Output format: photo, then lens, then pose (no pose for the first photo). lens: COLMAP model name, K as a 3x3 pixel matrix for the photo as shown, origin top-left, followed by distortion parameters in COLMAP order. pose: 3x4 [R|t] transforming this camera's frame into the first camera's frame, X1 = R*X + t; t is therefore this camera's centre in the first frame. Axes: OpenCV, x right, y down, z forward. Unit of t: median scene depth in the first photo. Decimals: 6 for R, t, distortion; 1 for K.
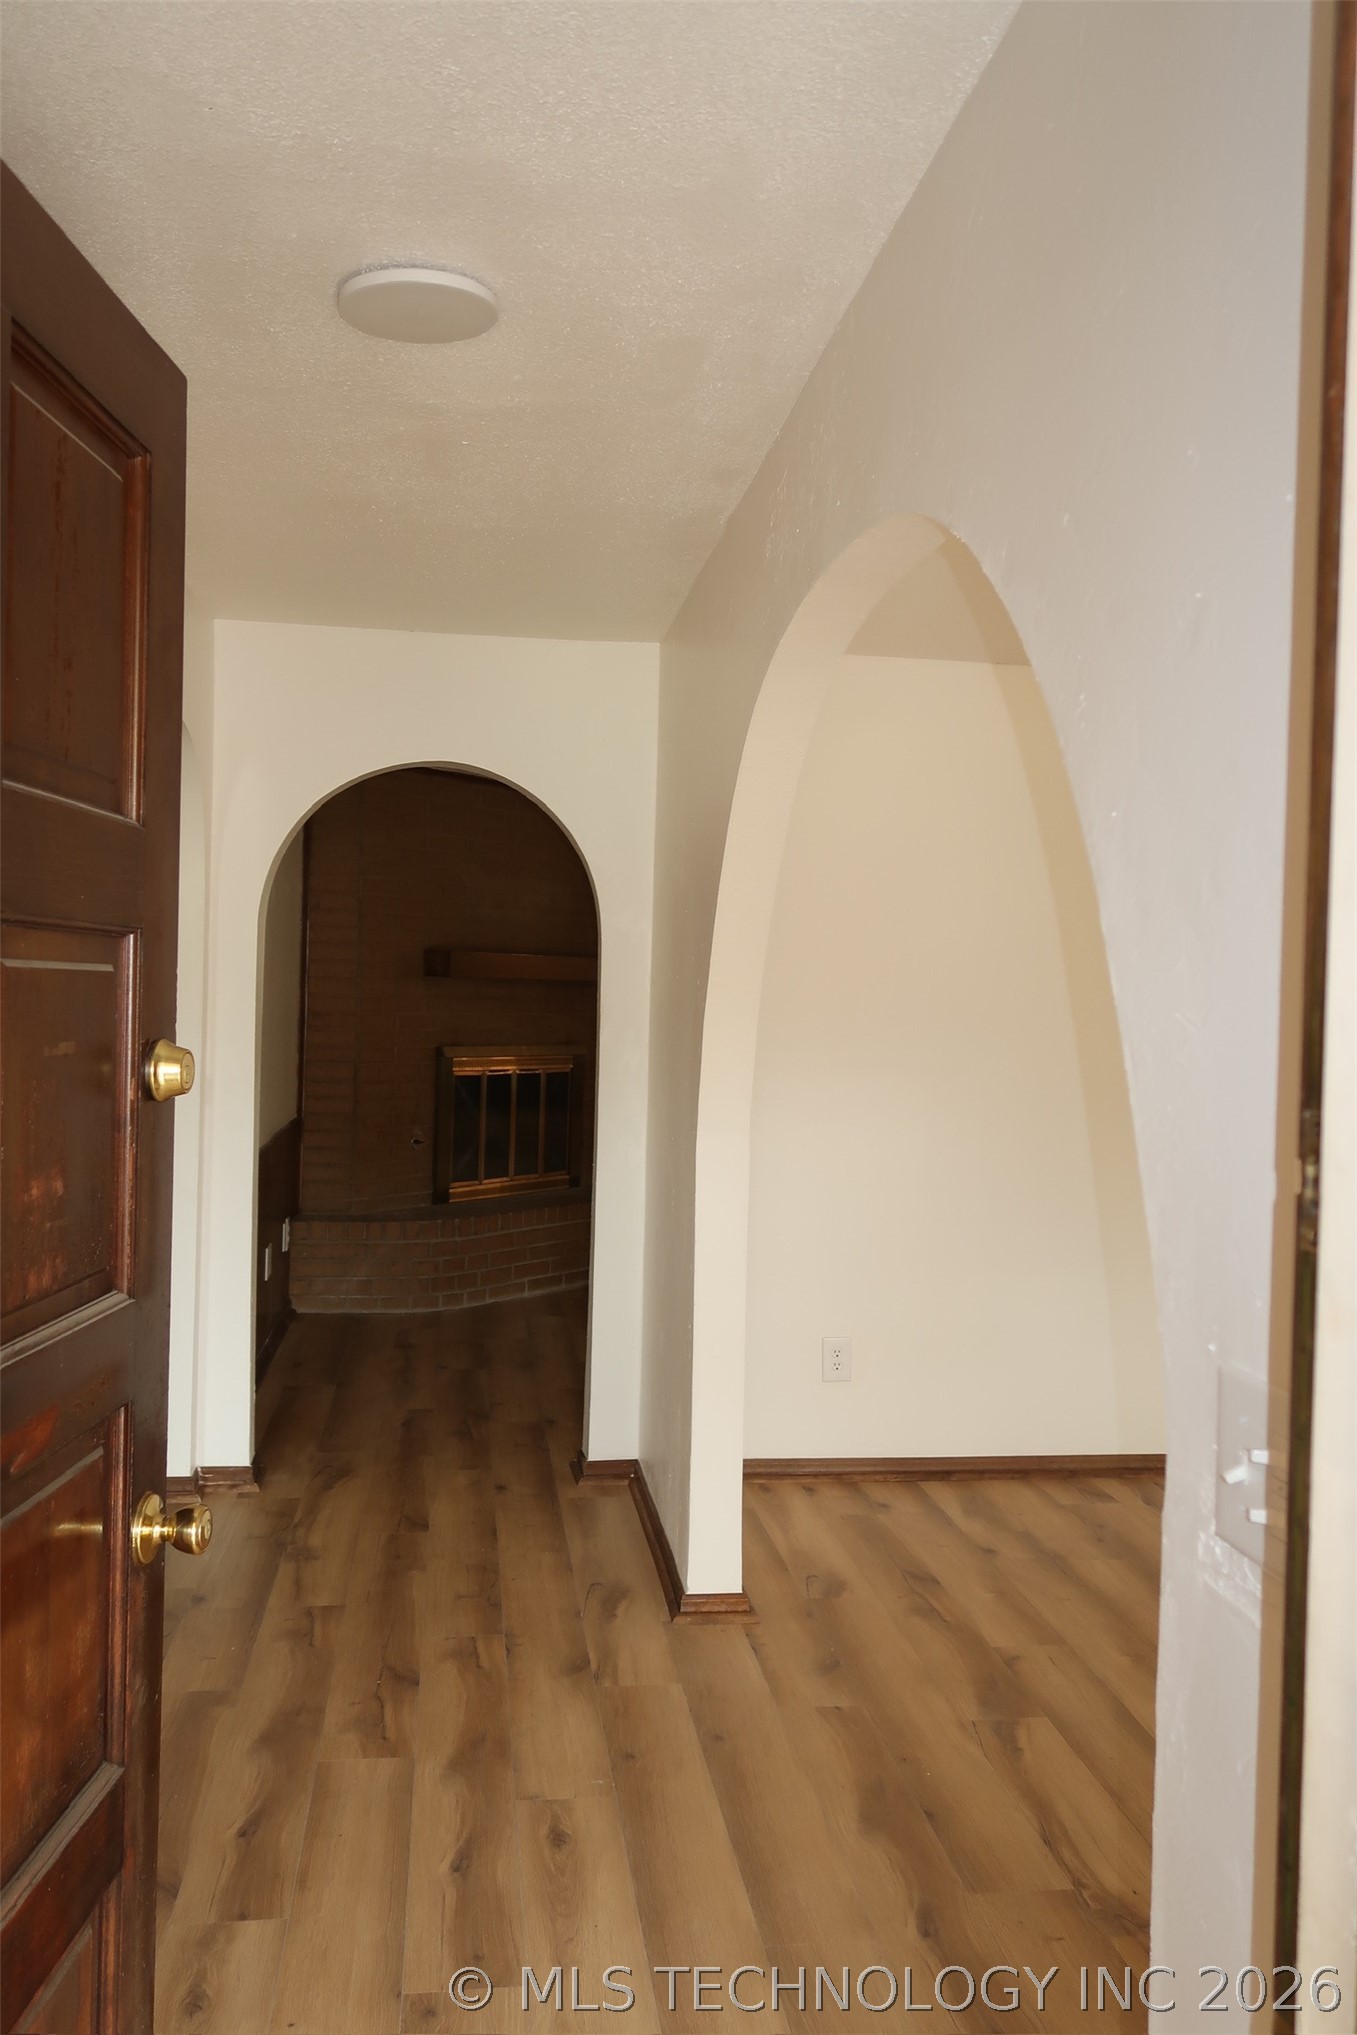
lens RADIAL K [[1584.9, 0, 678.5], [0, 1584.9, 1017.5], [0, 0, 1]] dist [0.025480, 0.002079]
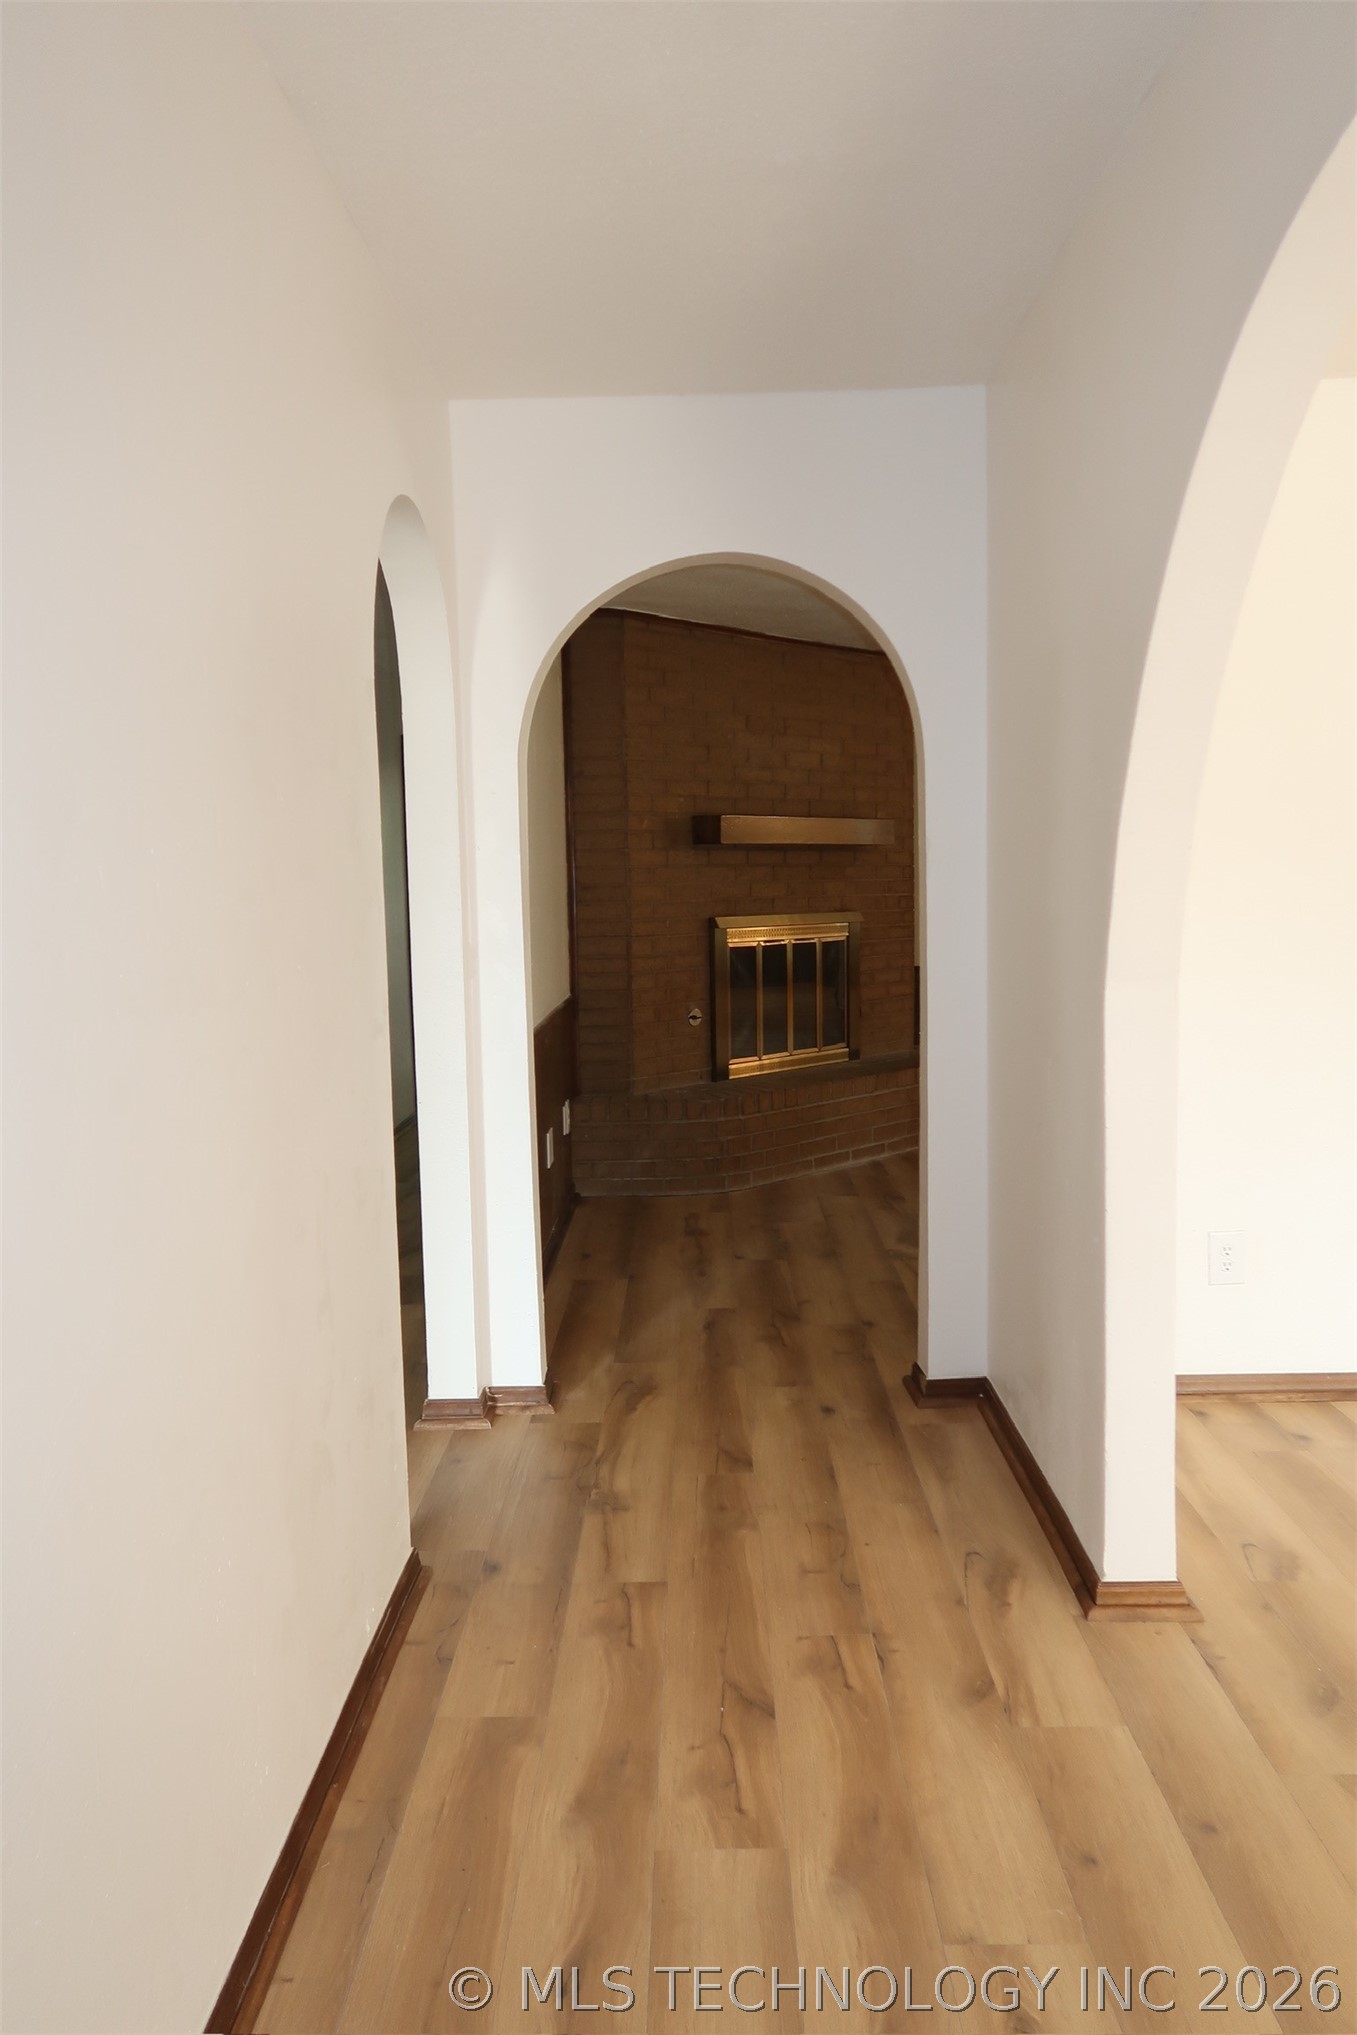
lens RADIAL K [[1404.4, 0, 678.5], [0, 1404.4, 1017.5], [0, 0, 1]] dist [-0.020114, 0.009806]
pose [[0.987238, -0.032913, -0.155816, -0.070119], [0.044629, 0.996384, 0.072297, 0.027784], [0.152873, -0.078328, 0.985137, 0.272810]]
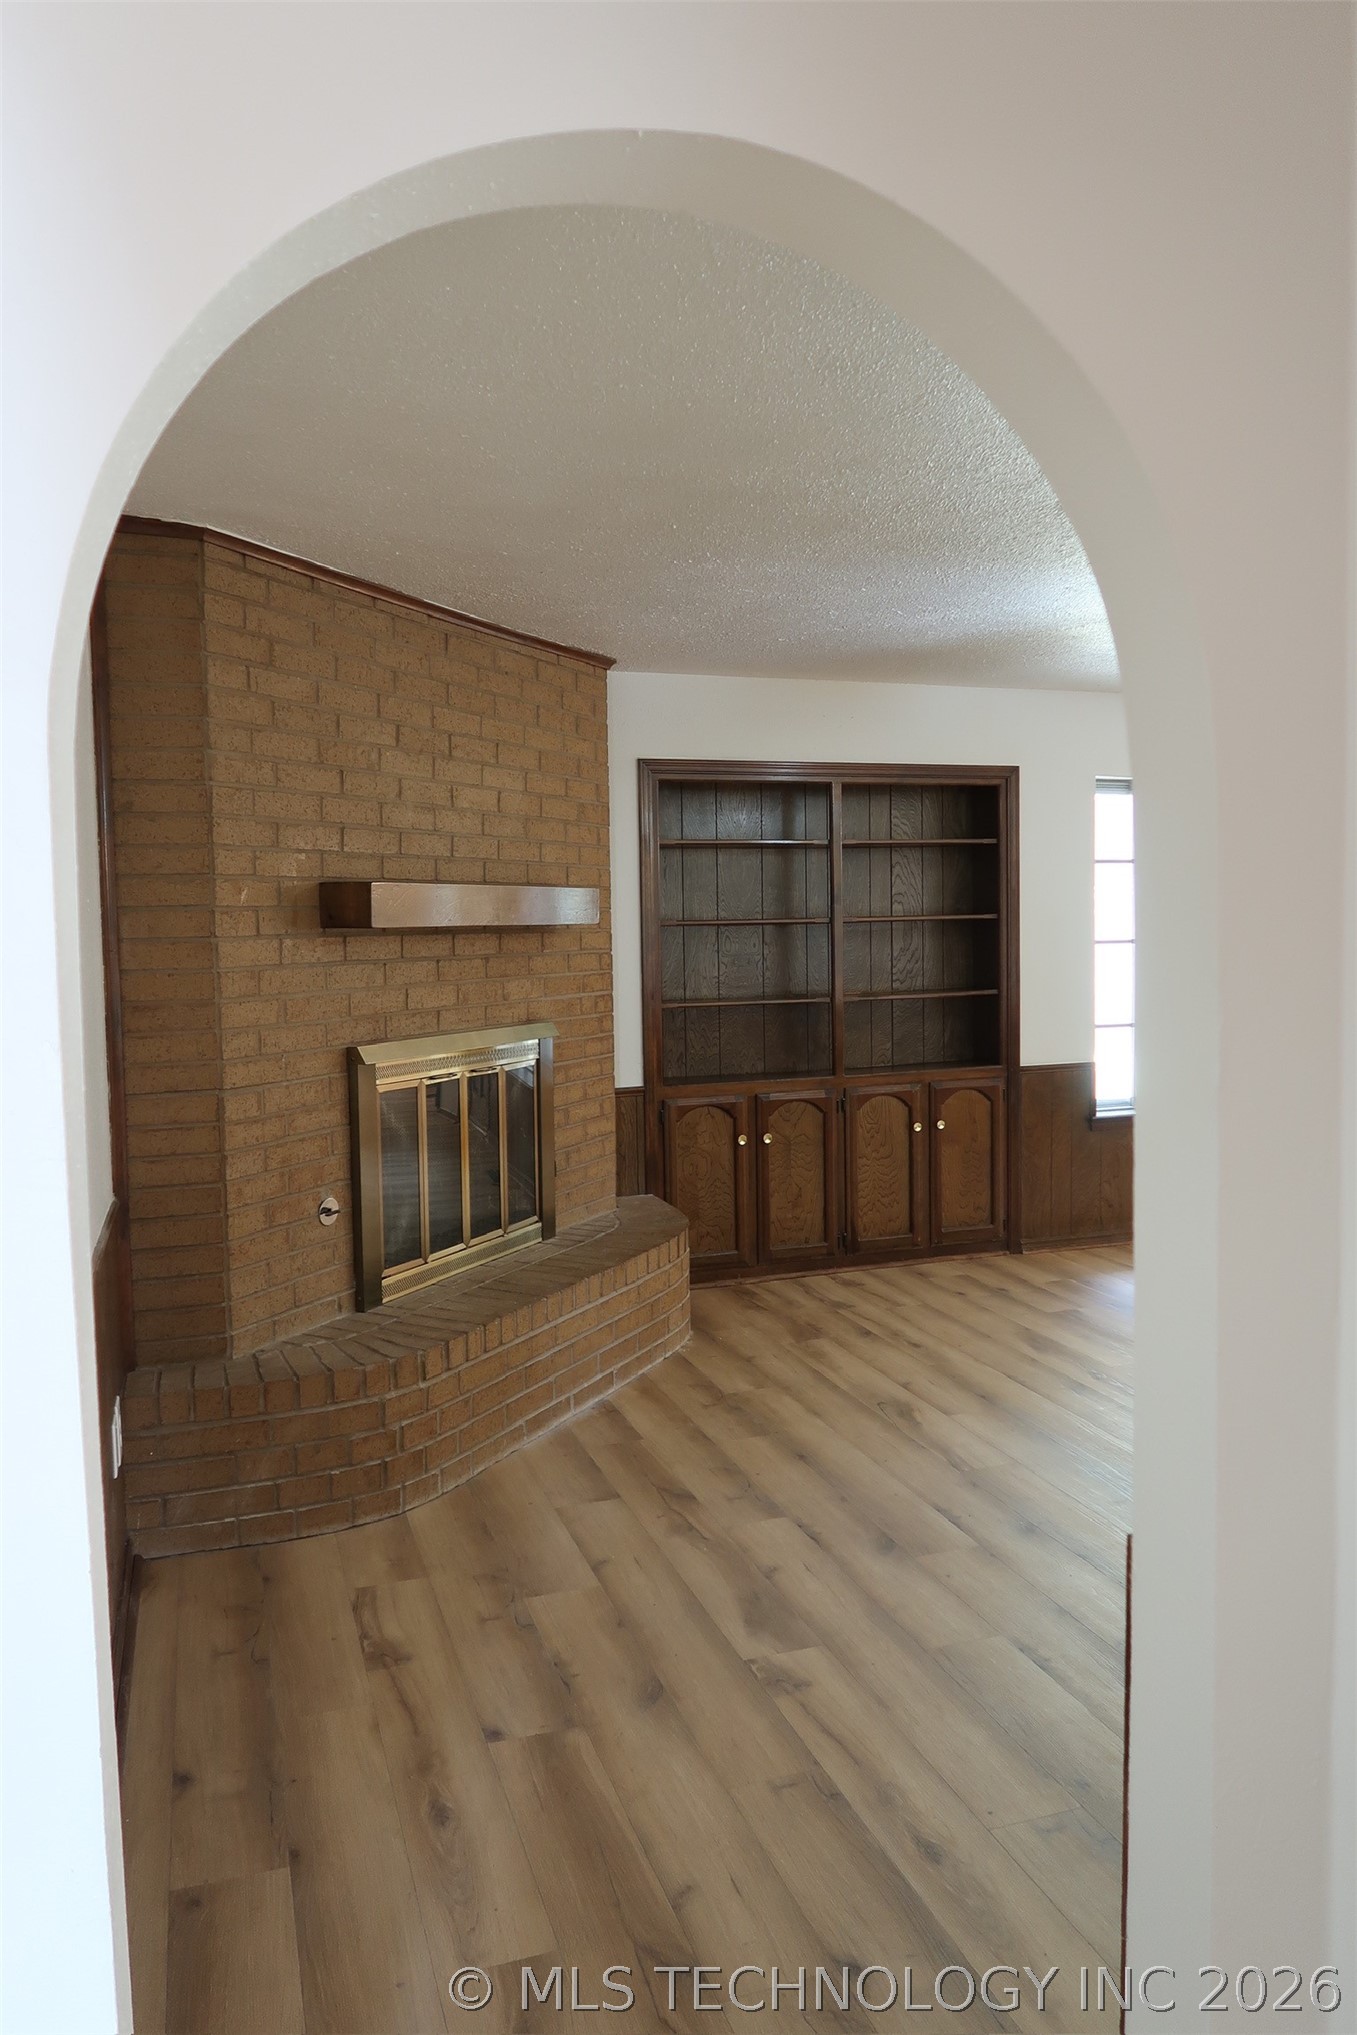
lens RADIAL K [[1404.4, 0, 678.5], [0, 1404.4, 1017.5], [0, 0, 1]] dist [-0.020114, 0.009806]
pose [[0.980768, -0.055194, 0.187211, -0.221013], [0.046014, 0.997532, 0.053033, -0.025000], [-0.189676, -0.043398, 0.980887, 0.797521]]
